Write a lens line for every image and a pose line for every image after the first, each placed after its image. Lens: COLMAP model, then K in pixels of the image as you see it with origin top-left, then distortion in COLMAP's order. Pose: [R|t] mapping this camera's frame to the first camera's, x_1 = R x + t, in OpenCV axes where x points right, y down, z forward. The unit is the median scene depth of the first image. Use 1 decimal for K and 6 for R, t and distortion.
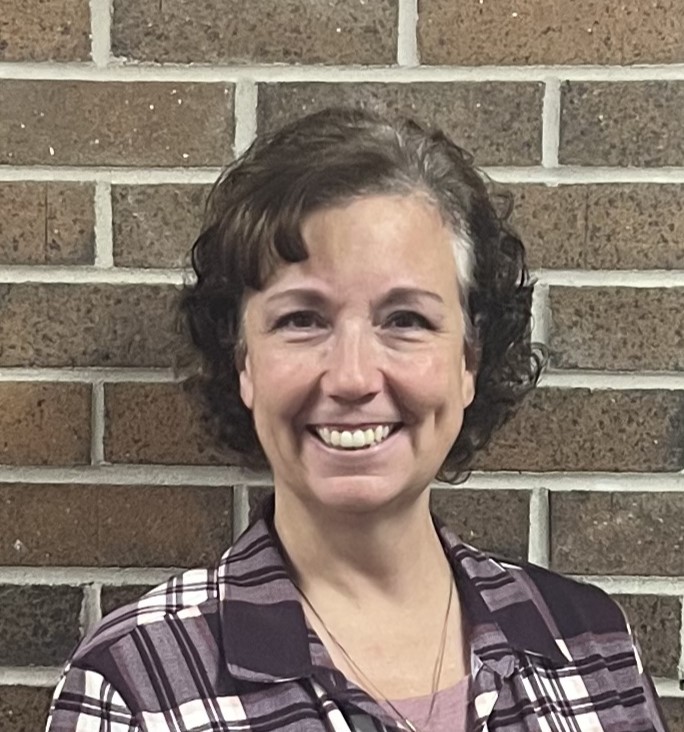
lens RADIAL K [[633.1, 0, 339.9], [0, 633.1, 363.7], [0, 0, 1]] dist [0.008153, -0.001351]
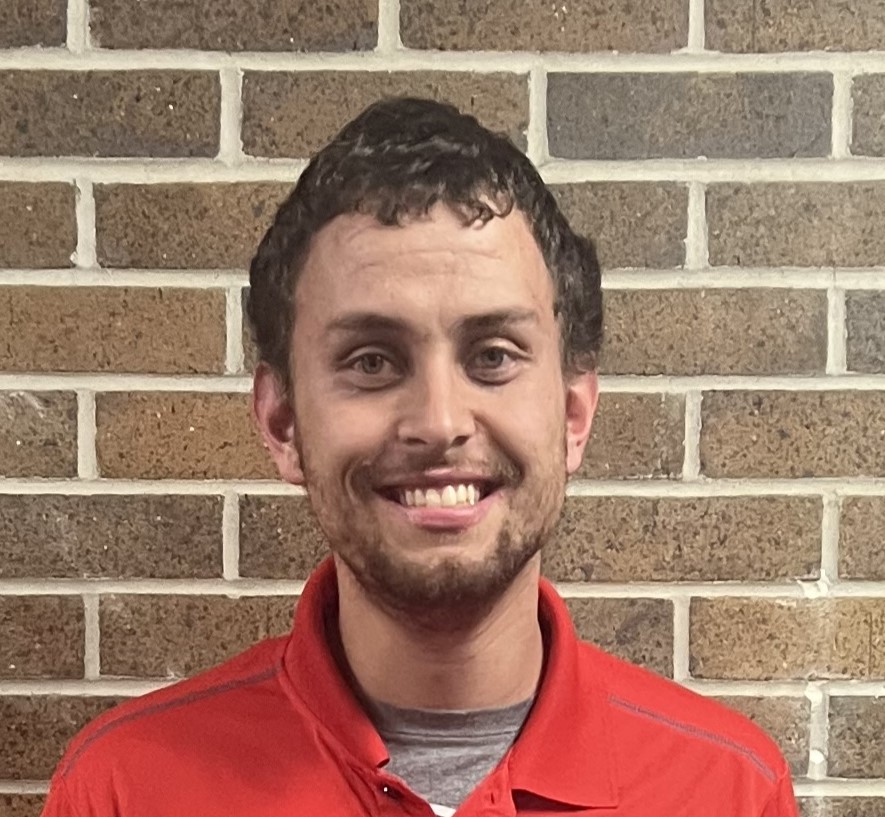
lens RADIAL K [[776.7, 0, 444.9], [0, 776.7, 411.2], [0, 0, 1]] dist [-0.000733, -0.007334]
pose [[0.999689, -0.013990, 0.020640, 0.646871], [0.013751, 0.999837, 0.011669, -0.585219], [-0.020800, -0.011381, 0.999719, -0.230813]]
